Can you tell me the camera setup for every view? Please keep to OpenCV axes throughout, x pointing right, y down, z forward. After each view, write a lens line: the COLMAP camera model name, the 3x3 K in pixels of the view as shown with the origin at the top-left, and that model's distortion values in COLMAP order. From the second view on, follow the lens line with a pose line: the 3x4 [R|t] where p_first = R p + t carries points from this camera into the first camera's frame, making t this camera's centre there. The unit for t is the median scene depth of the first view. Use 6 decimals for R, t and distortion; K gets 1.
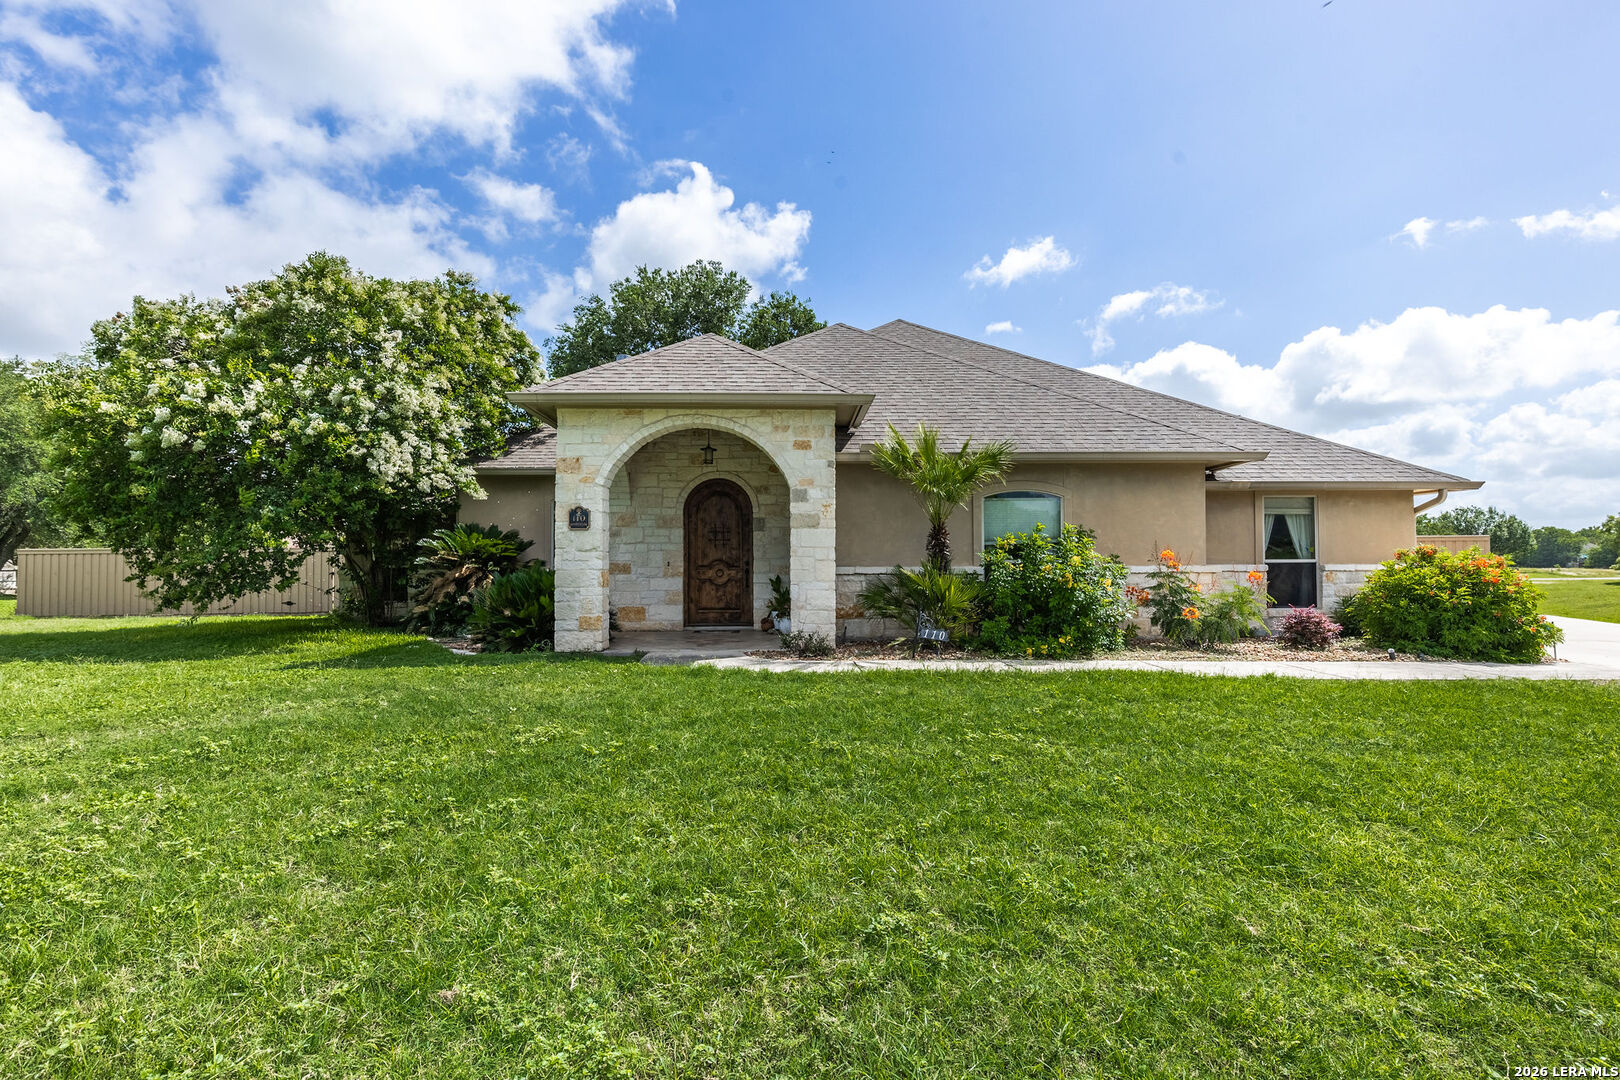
lens RADIAL K [[726.6, 0, 810.2], [0, 726.6, 545.0], [0, 0, 1]] dist [0.003425, -0.001392]
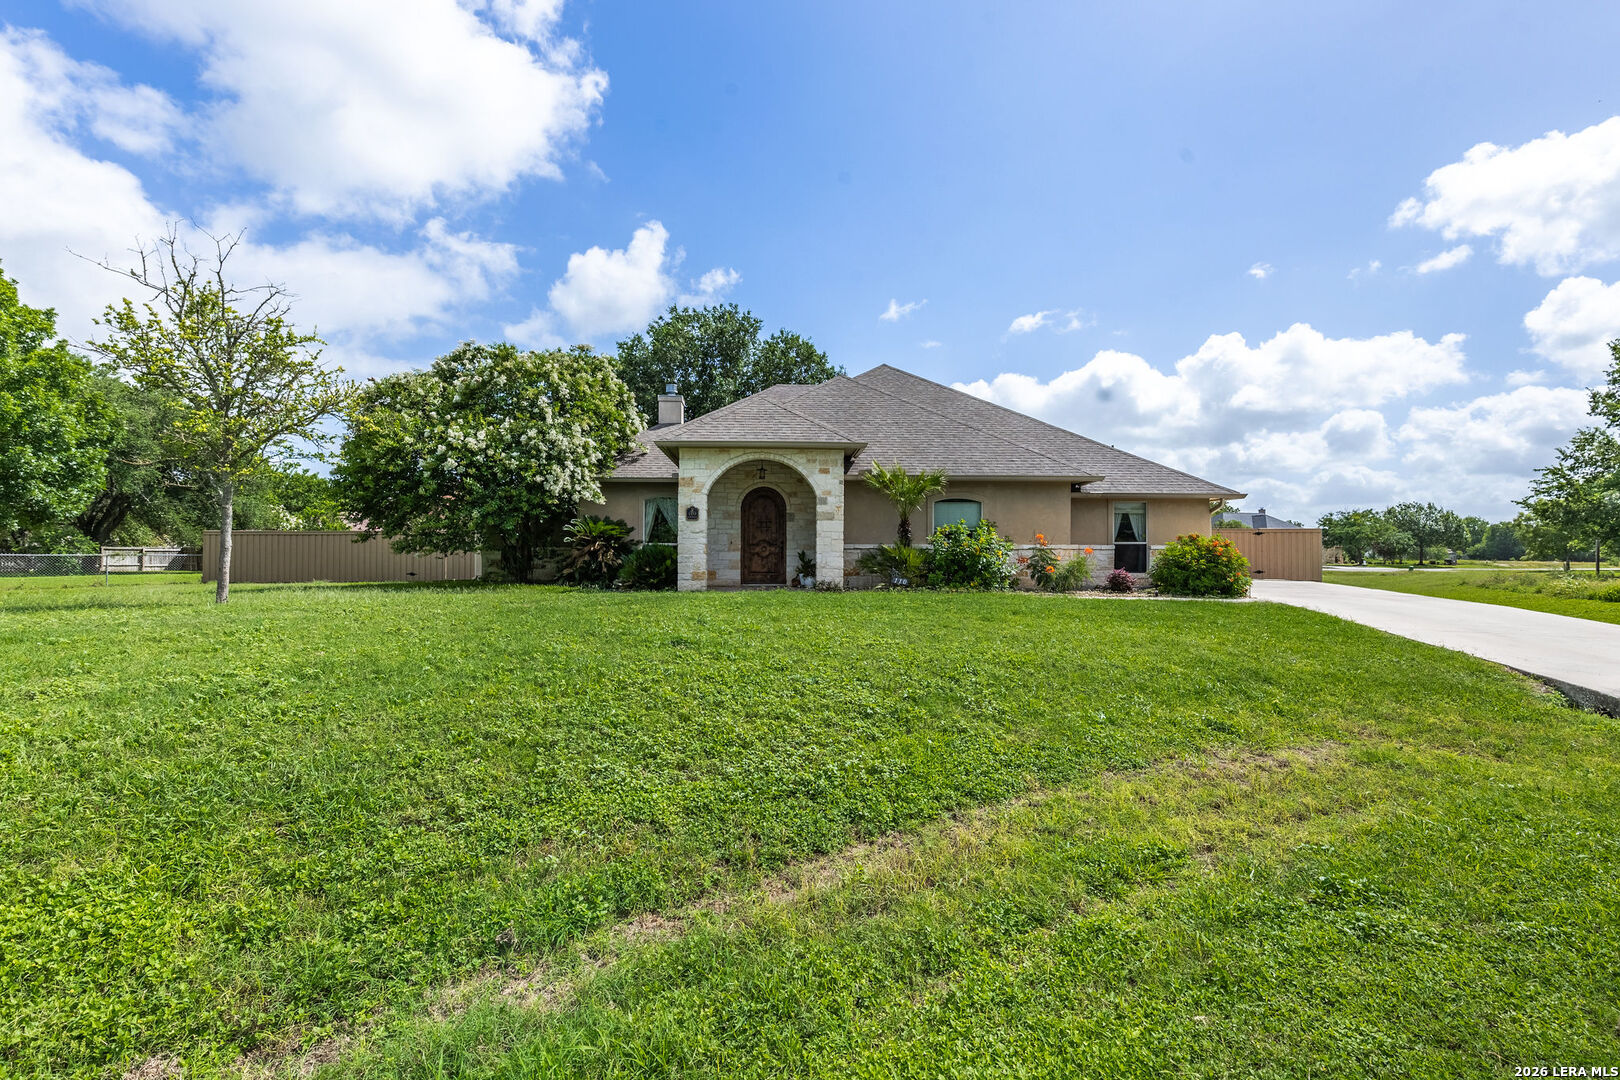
lens RADIAL K [[726.6, 0, 801.5], [0, 726.6, 533.5], [0, 0, 1]] dist [0.003425, -0.001392]
pose [[0.999879, 0.006721, 0.014009, -0.079971], [-0.006704, 0.999977, -0.001224, 0.008772], [-0.014017, 0.001130, 0.999901, -0.631591]]
